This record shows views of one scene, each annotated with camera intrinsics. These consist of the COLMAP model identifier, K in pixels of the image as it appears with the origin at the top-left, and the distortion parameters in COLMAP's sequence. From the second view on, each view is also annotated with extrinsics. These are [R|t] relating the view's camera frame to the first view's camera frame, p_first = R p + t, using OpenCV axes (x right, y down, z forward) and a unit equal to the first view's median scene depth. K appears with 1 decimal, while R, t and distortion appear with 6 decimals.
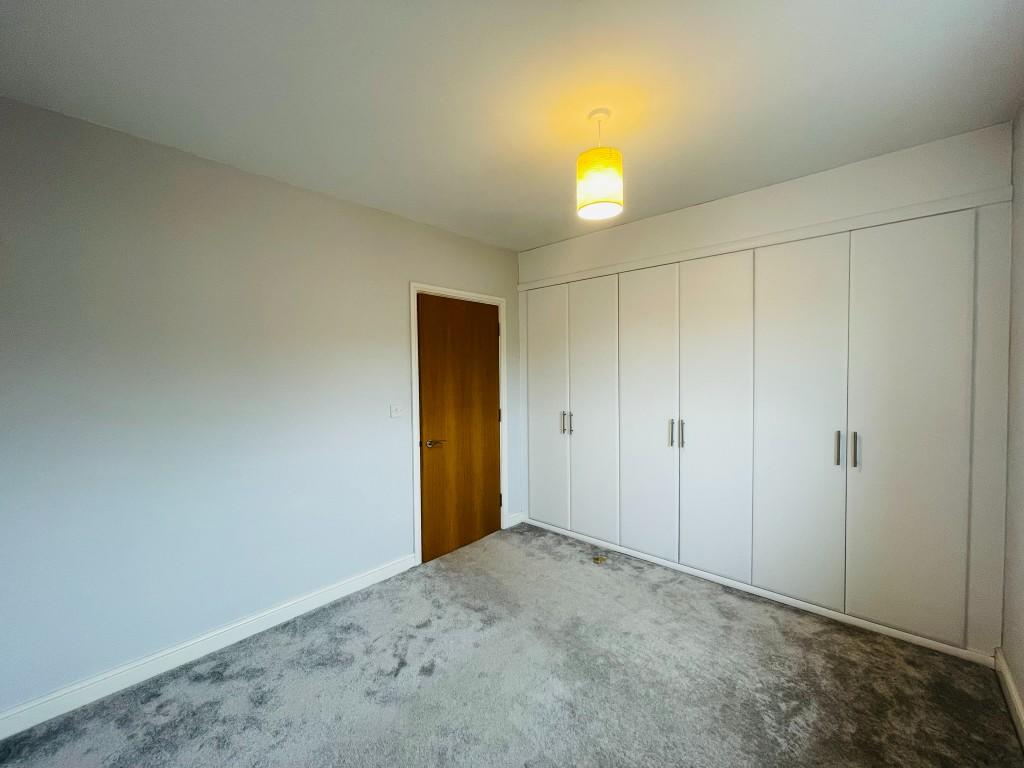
lens RADIAL K [[411.7, 0, 509.9], [0, 411.7, 384.0], [0, 0, 1]] dist [-0.003416, -0.000367]
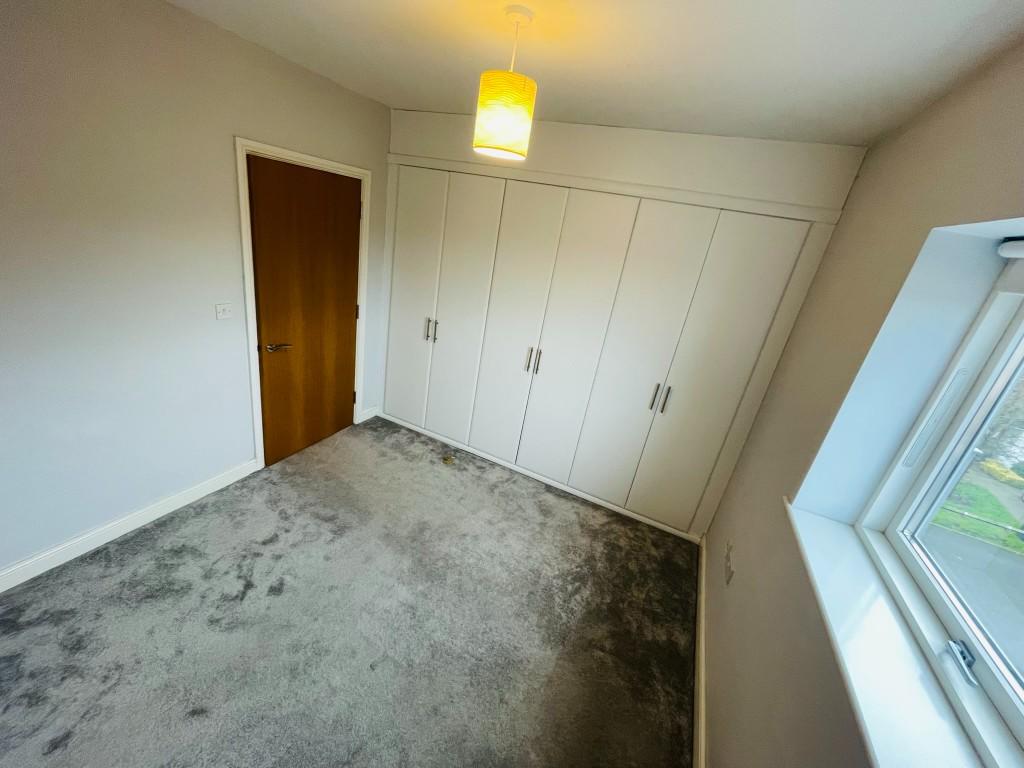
lens RADIAL K [[411.7, 0, 509.9], [0, 411.7, 384.0], [0, 0, 1]] dist [-0.003416, -0.000367]
pose [[0.938325, 0.045934, 0.342690, -0.020752], [-0.165492, 0.929895, 0.328493, -0.211208], [-0.303577, -0.364946, 0.880145, 0.073655]]
